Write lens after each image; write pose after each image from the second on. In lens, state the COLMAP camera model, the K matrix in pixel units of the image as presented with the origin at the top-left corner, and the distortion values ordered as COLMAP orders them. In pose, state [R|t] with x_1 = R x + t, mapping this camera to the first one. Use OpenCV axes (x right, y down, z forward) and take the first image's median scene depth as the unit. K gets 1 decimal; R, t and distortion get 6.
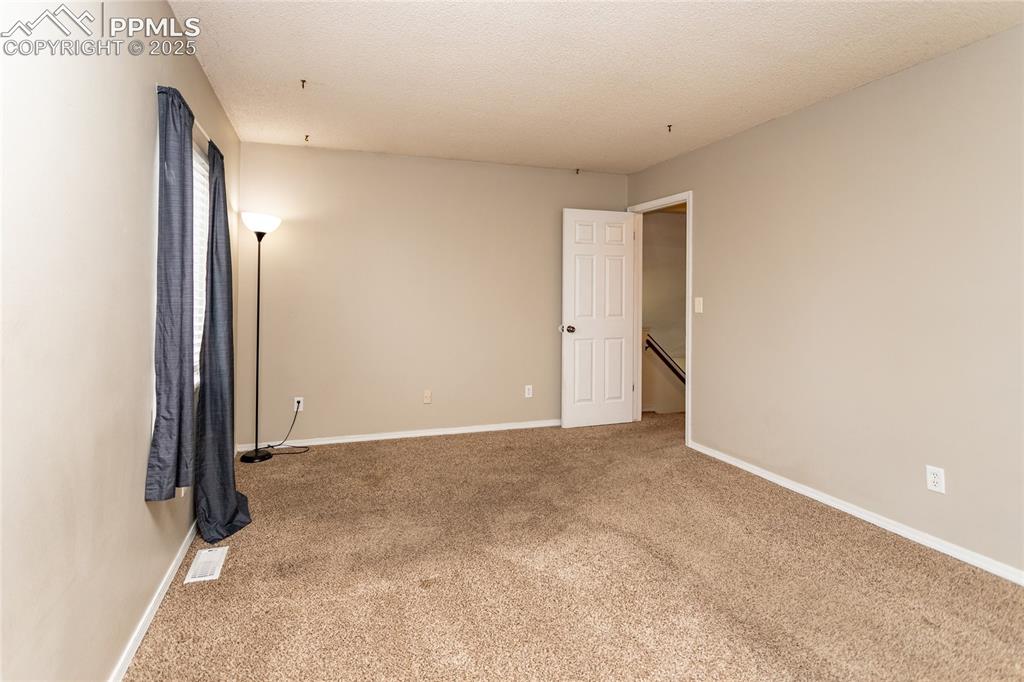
lens RADIAL K [[495.9, 0, 481.7], [0, 495.9, 293.3], [0, 0, 1]] dist [0.000473, -0.000057]
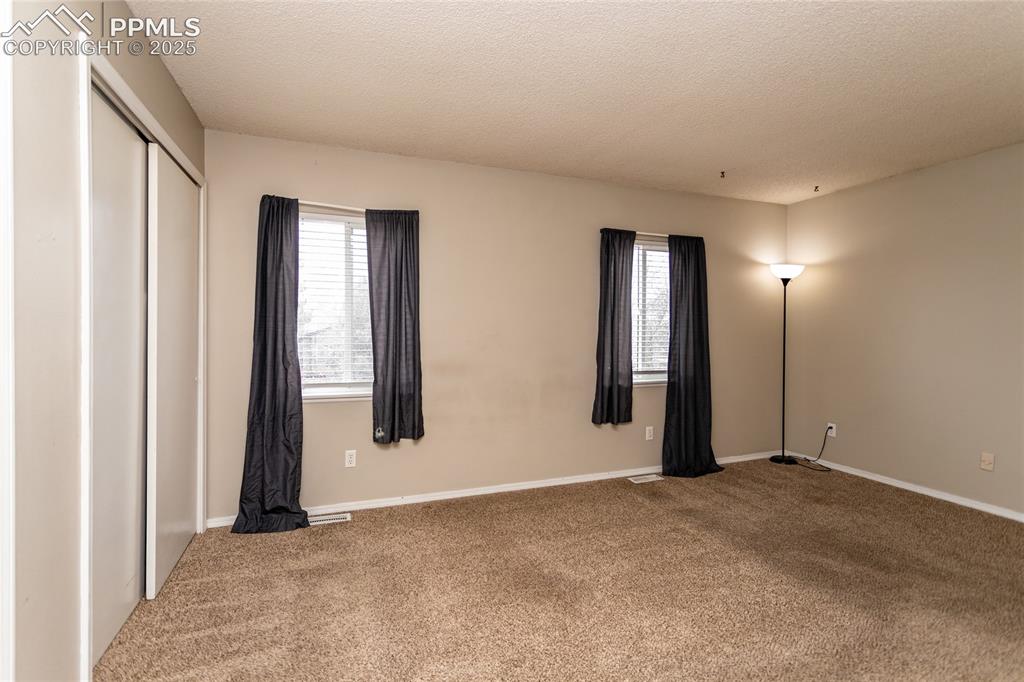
lens RADIAL K [[482.2, 0, 510.5], [0, 482.2, 333.2], [0, 0, 1]] dist [0.002356, 0.000265]
pose [[0.057319, 0.002898, -0.998352, 0.787391], [-0.001958, 0.999994, 0.002791, 0.010968], [0.998354, 0.001795, 0.057324, 0.282356]]
